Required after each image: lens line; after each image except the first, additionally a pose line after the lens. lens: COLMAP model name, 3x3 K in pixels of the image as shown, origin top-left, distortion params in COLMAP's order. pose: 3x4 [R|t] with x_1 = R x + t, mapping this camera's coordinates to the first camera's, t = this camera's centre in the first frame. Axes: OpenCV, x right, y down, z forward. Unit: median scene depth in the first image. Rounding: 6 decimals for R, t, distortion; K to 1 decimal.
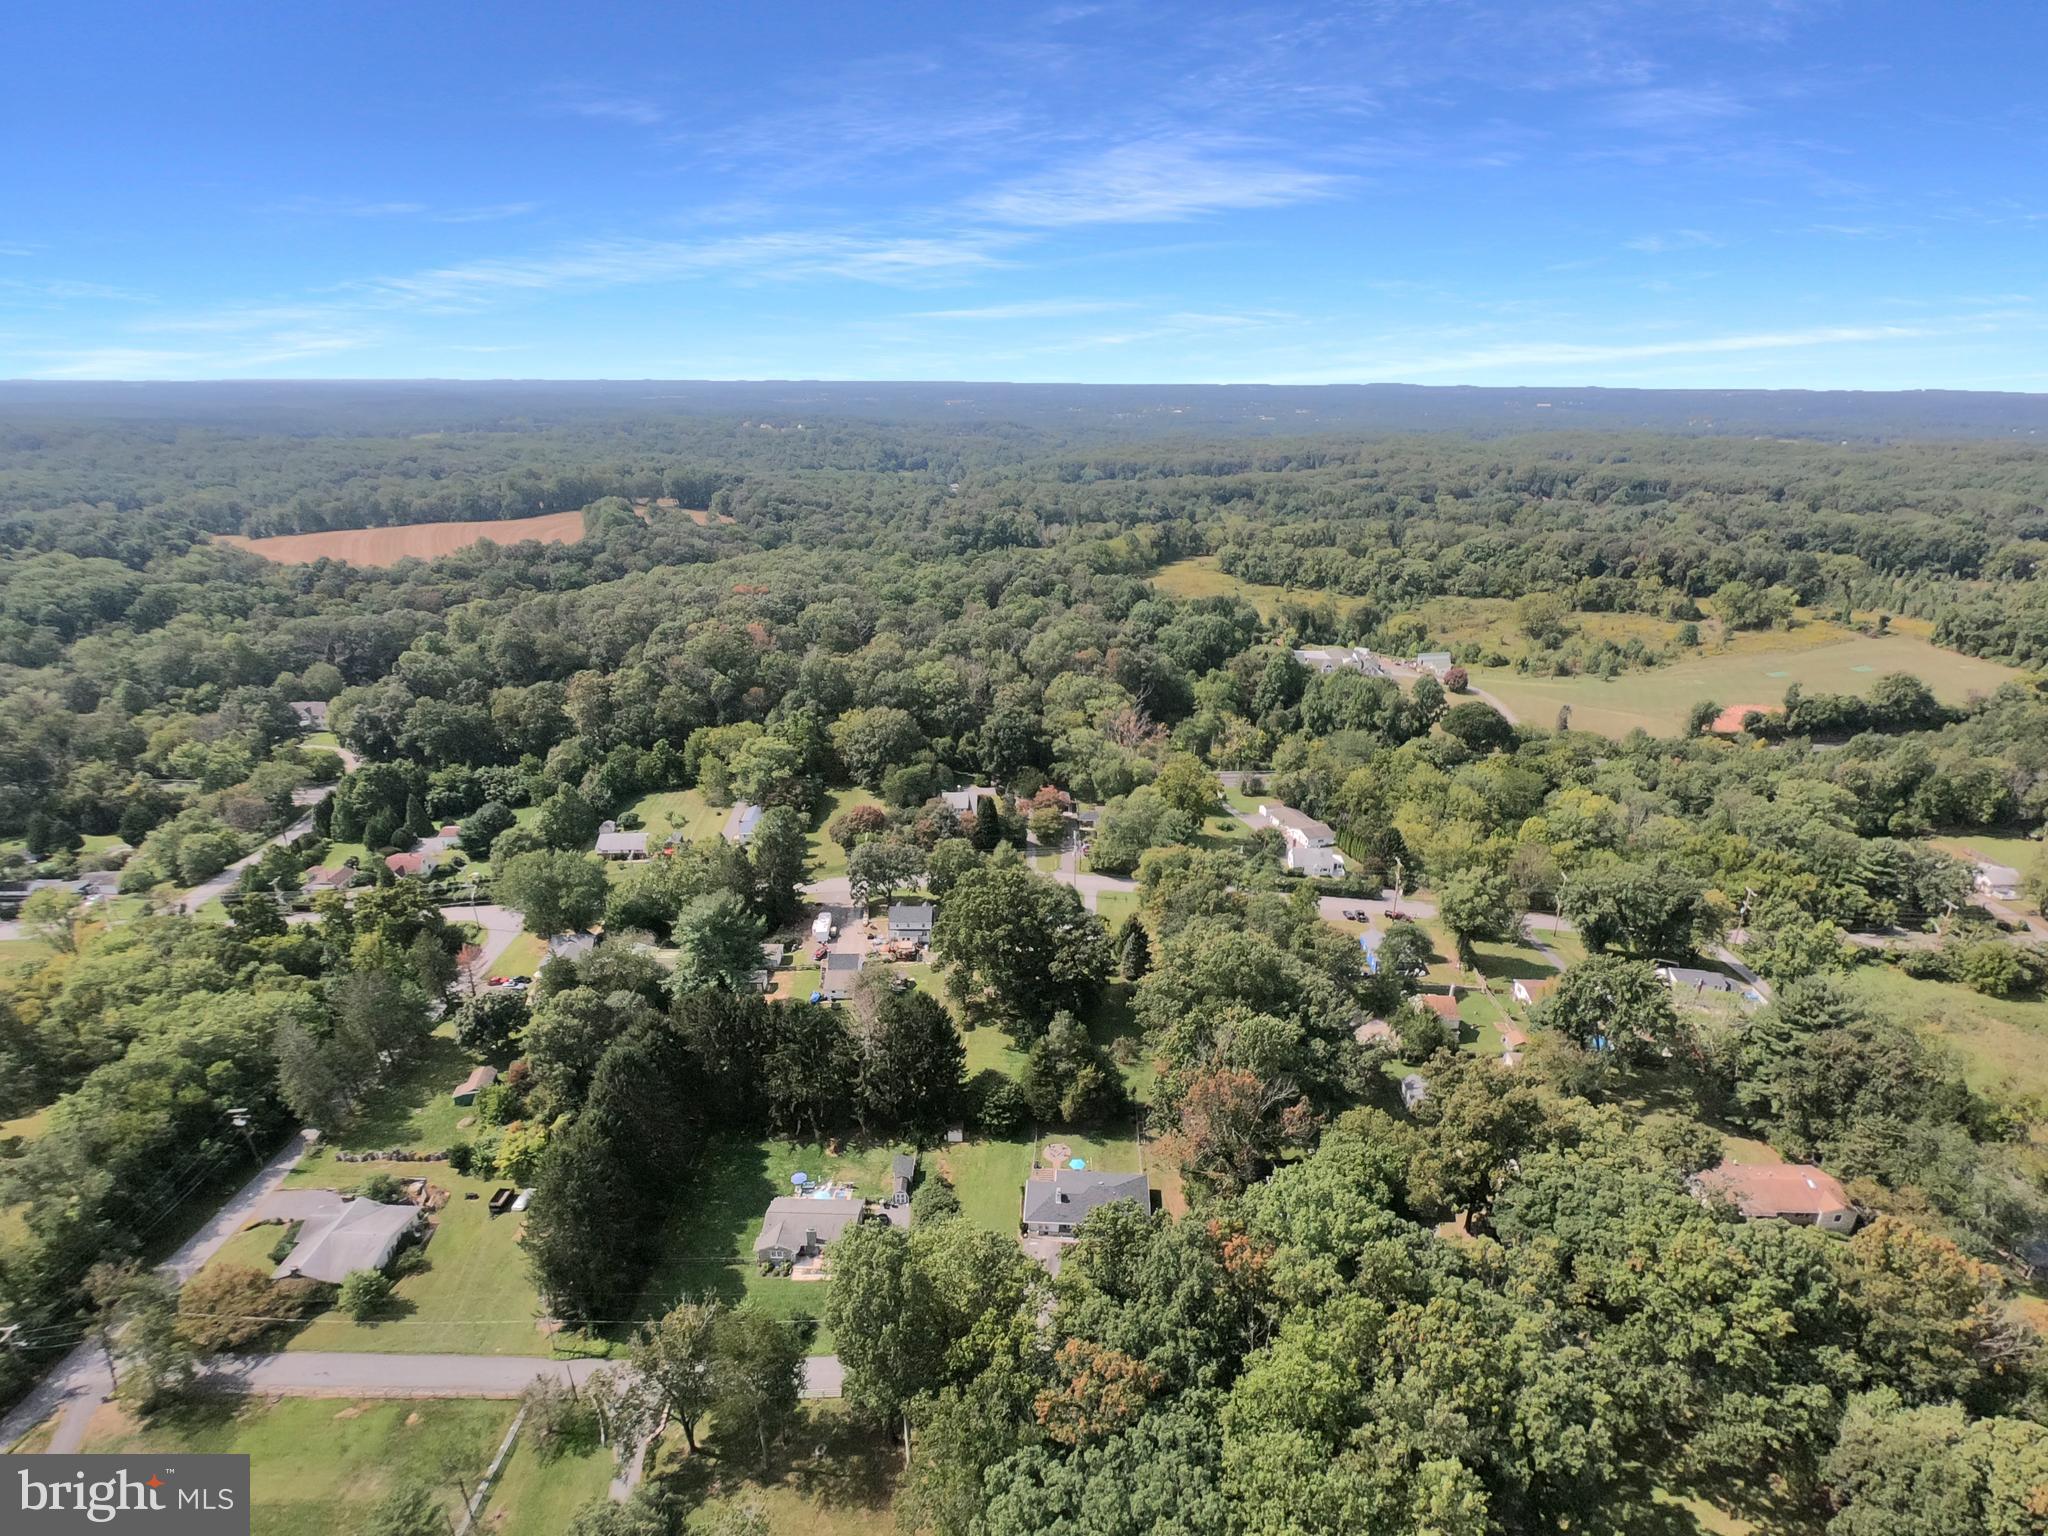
lens RADIAL K [[1038.0, 0, 1019.2], [0, 1038.0, 759.7], [0, 0, 1]] dist [0.004658, 0.000354]
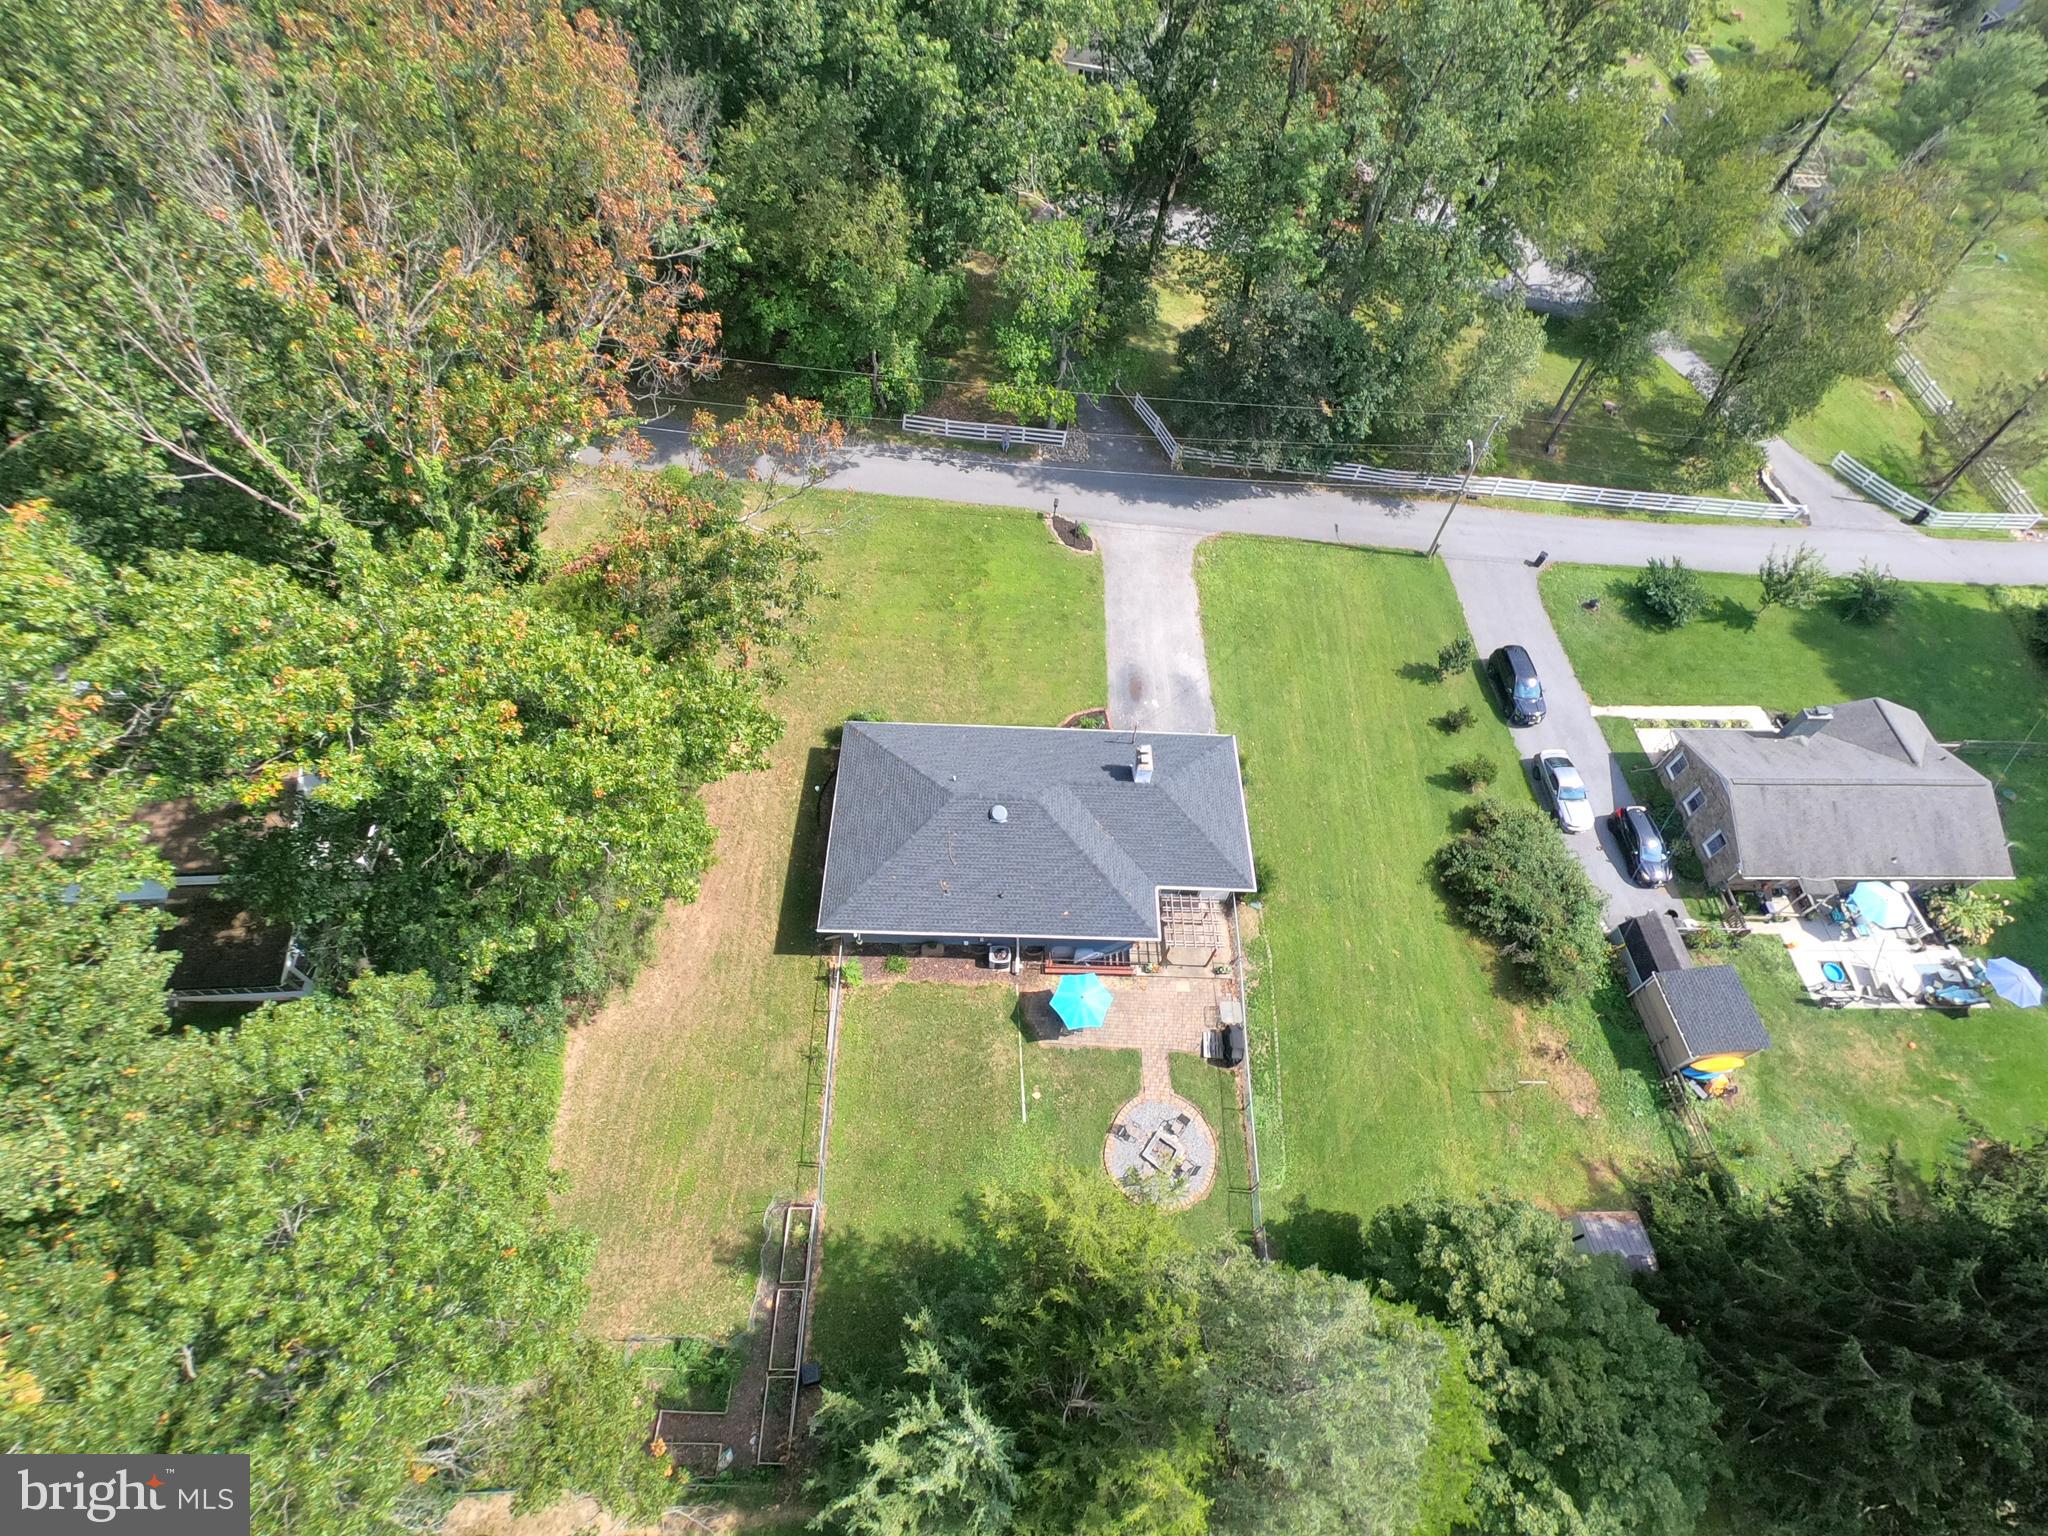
lens RADIAL K [[1030.6, 0, 1020.1], [0, 1030.6, 770.1], [0, 0, 1]] dist [0.002066, -0.000243]
pose [[-0.996605, 0.016844, -0.080593, 0.081145], [-0.074010, 0.245613, 0.966539, 0.113943], [0.036075, 0.969222, -0.243532, 0.898006]]
